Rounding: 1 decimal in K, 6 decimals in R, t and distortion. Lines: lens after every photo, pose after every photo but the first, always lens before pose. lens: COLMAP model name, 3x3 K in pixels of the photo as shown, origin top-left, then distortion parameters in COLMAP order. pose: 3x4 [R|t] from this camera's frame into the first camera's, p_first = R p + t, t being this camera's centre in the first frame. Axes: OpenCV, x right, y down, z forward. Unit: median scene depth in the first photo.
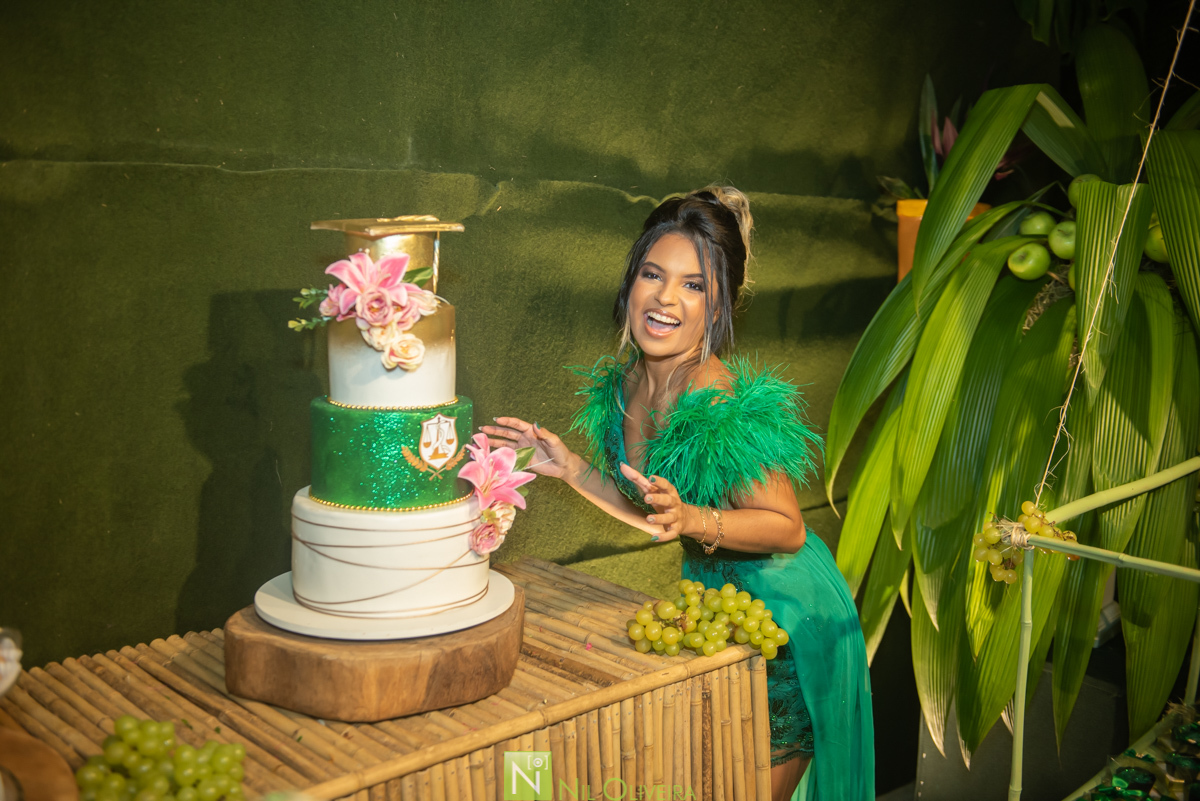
lens RADIAL K [[1235.0, 0, 590.9], [0, 1235.0, 420.4], [0, 0, 1]] dist [0.014226, 0.000000]
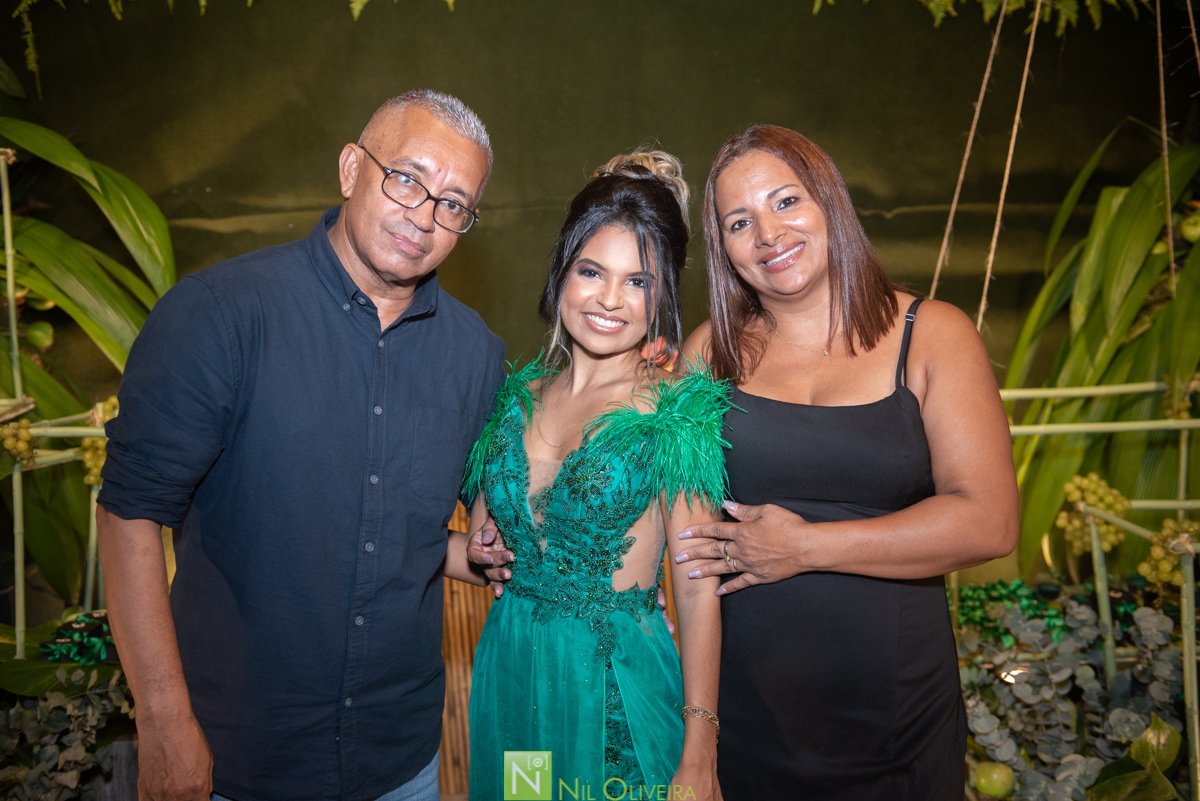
lens RADIAL K [[1329.0, 0, 602.0], [0, 1329.0, 408.3], [0, 0, 1]] dist [0.081135, 0.000000]
pose [[0.754275, 0.055192, -0.654234, 1.226929], [-0.082396, 0.996540, -0.010927, 0.153542], [0.651367, 0.062148, 0.756213, -0.652856]]
